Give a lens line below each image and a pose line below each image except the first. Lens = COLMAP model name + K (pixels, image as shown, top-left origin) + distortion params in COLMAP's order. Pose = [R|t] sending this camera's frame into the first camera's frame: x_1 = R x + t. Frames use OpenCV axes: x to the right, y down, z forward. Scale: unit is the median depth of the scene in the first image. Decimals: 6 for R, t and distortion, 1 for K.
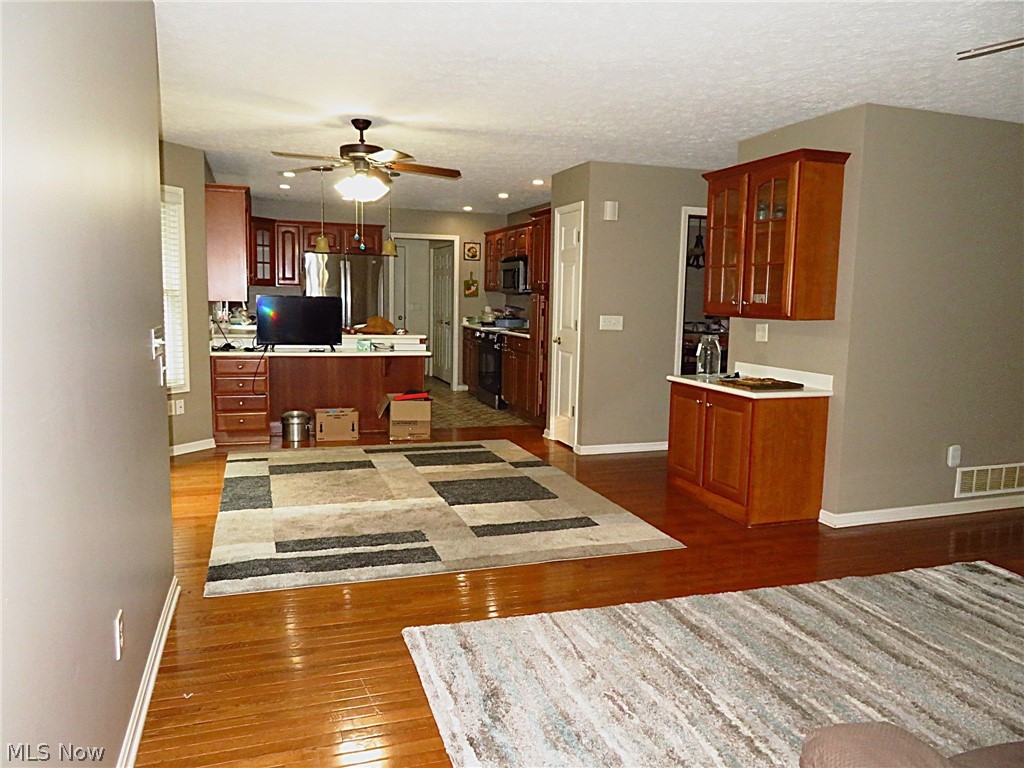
lens RADIAL K [[732.0, 0, 512.0], [0, 732.0, 384.0], [0, 0, 1]] dist [-0.006588, -0.001318]
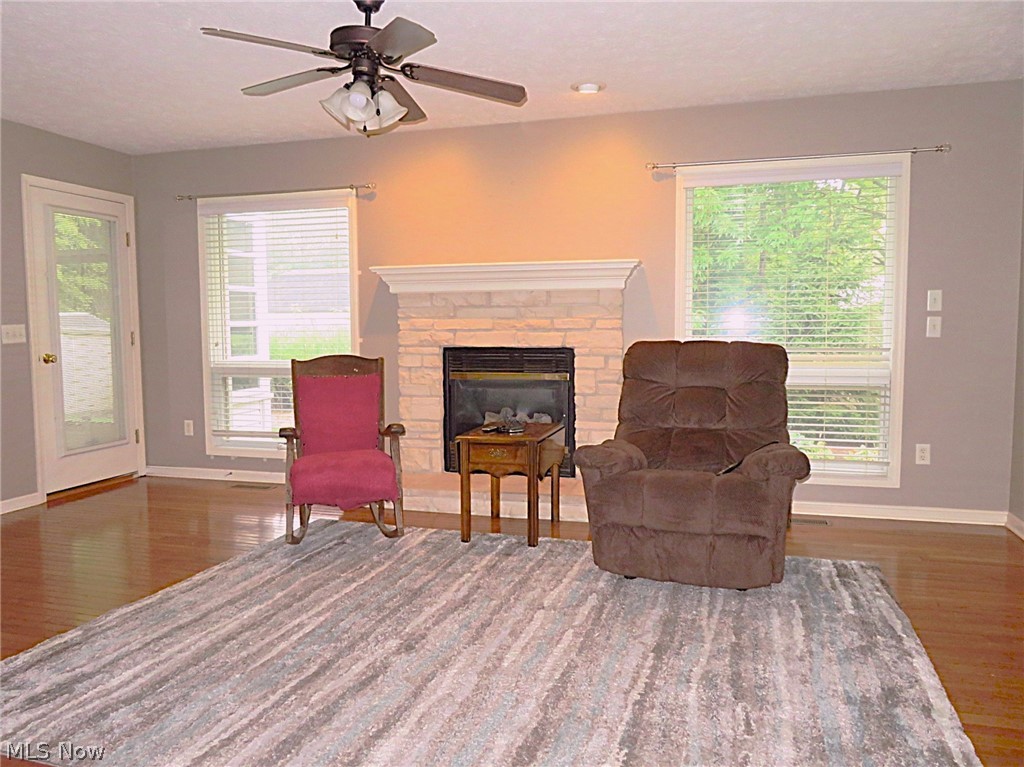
lens RADIAL K [[740.7, 0, 521.2], [0, 740.7, 384.2], [0, 0, 1]] dist [-0.007815, -0.000134]
pose [[-0.809169, -0.063053, 0.584183, -0.072191], [0.058454, 0.980655, 0.186812, -0.080244], [-0.584661, 0.185310, -0.789830, 0.982995]]
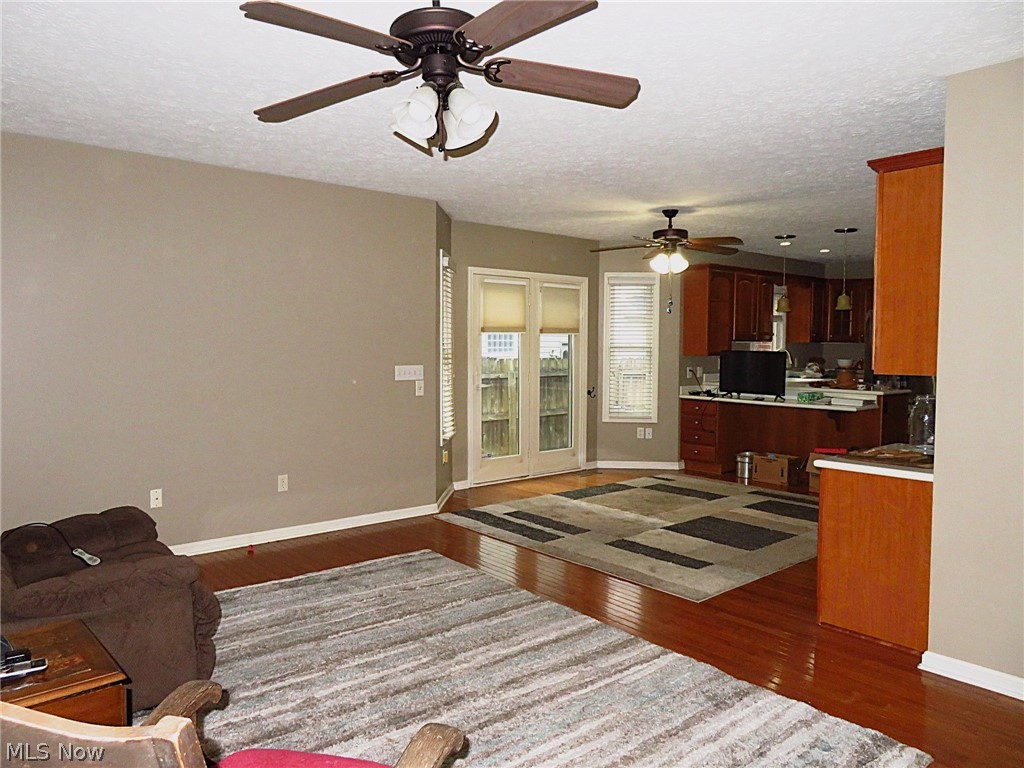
lens RADIAL K [[740.7, 0, 521.2], [0, 740.7, 384.7], [0, 0, 1]] dist [-0.007815, -0.000134]
pose [[0.368676, 0.033531, -0.928953, 0.969195], [-0.109827, 0.993921, -0.007711, -0.028487], [0.923047, 0.104867, 0.370117, 0.356954]]
